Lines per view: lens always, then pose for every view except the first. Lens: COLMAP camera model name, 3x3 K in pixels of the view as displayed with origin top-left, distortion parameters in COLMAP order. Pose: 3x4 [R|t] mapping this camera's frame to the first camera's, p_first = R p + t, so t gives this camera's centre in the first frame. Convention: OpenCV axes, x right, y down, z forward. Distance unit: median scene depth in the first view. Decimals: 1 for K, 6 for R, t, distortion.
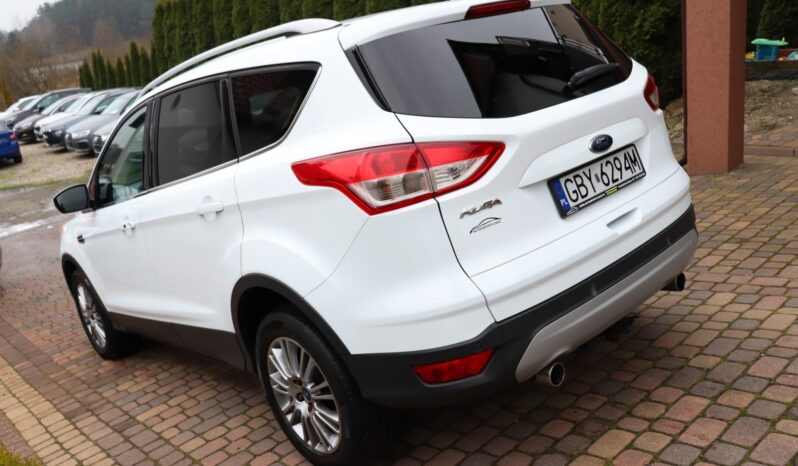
lens RADIAL K [[709.3, 0, 399.0], [0, 709.3, 233.0], [0, 0, 1]] dist [-0.177274, 0.185733]
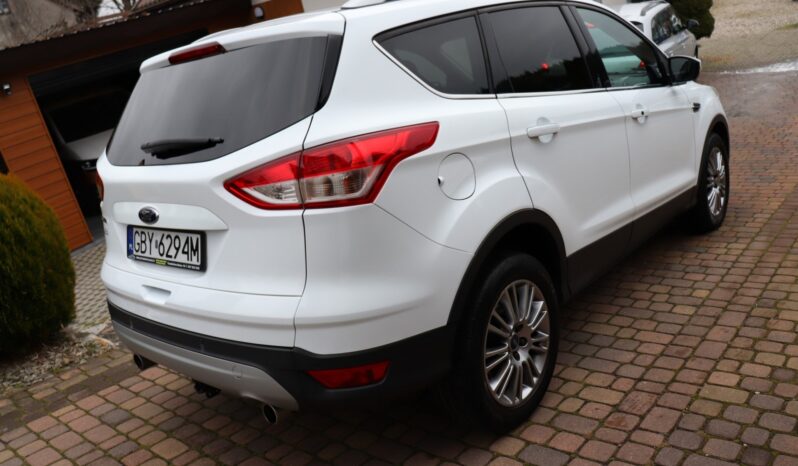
lens RADIAL K [[663.6, 0, 399.1], [0, 663.6, 223.7], [0, 0, 1]] dist [-0.184413, 0.166635]
pose [[0.168250, 0.423726, -0.890027, 1.166263], [-0.108342, 0.905377, 0.410553, -0.530229], [0.979772, 0.027352, 0.198237, 1.140660]]
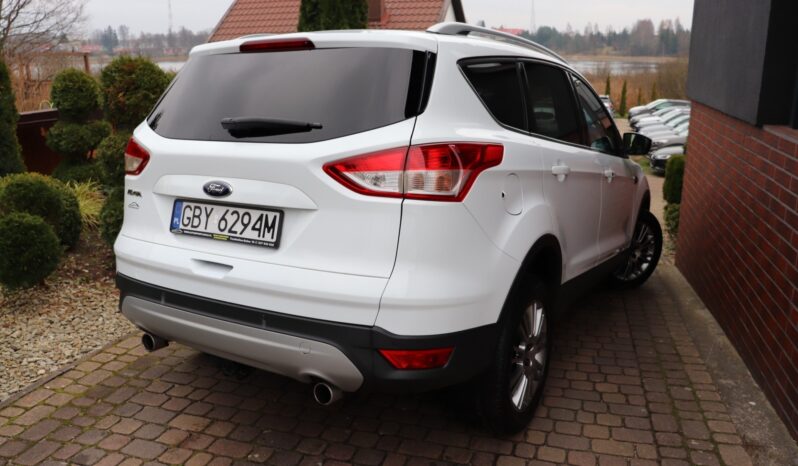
lens RADIAL K [[663.6, 0, 399.1], [0, 663.6, 223.7], [0, 0, 1]] dist [-0.184413, 0.166635]
pose [[0.309957, 0.373060, -0.874501, 1.204343], [-0.299338, 0.911315, 0.282668, -0.423527], [0.902399, 0.174157, 0.394140, 0.847569]]
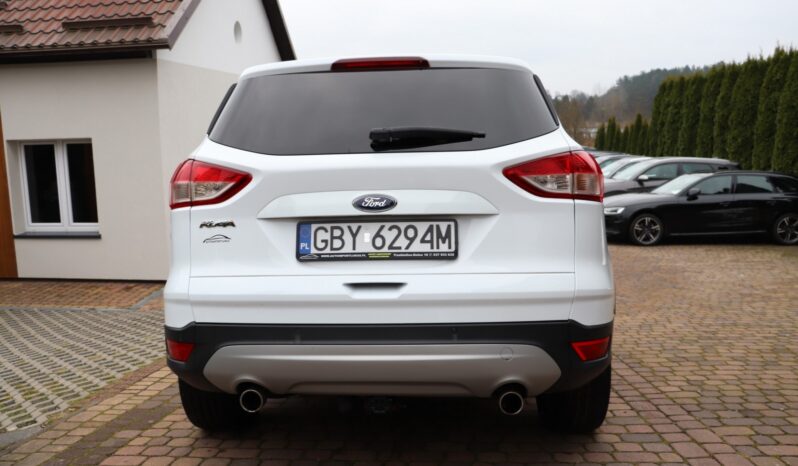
lens RADIAL K [[663.6, 0, 399.1], [0, 663.6, 223.7], [0, 0, 1]] dist [-0.184413, 0.166635]
pose [[0.690702, 0.221795, -0.688286, 0.916195], [-0.293716, 0.955801, 0.013253, -0.119516], [0.660804, 0.193006, 0.725319, 0.362235]]
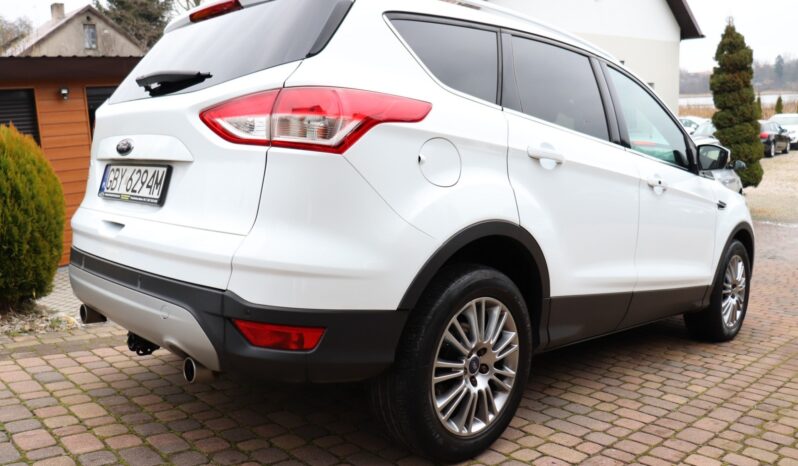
lens RADIAL K [[663.6, 0, 399.1], [0, 663.6, 223.7], [0, 0, 1]] dist [-0.184413, 0.166635]
pose [[0.050144, 0.293282, -0.954710, 1.187213], [-0.275143, 0.922979, 0.269083, -0.372032], [0.960095, 0.249188, 0.126976, 1.252603]]
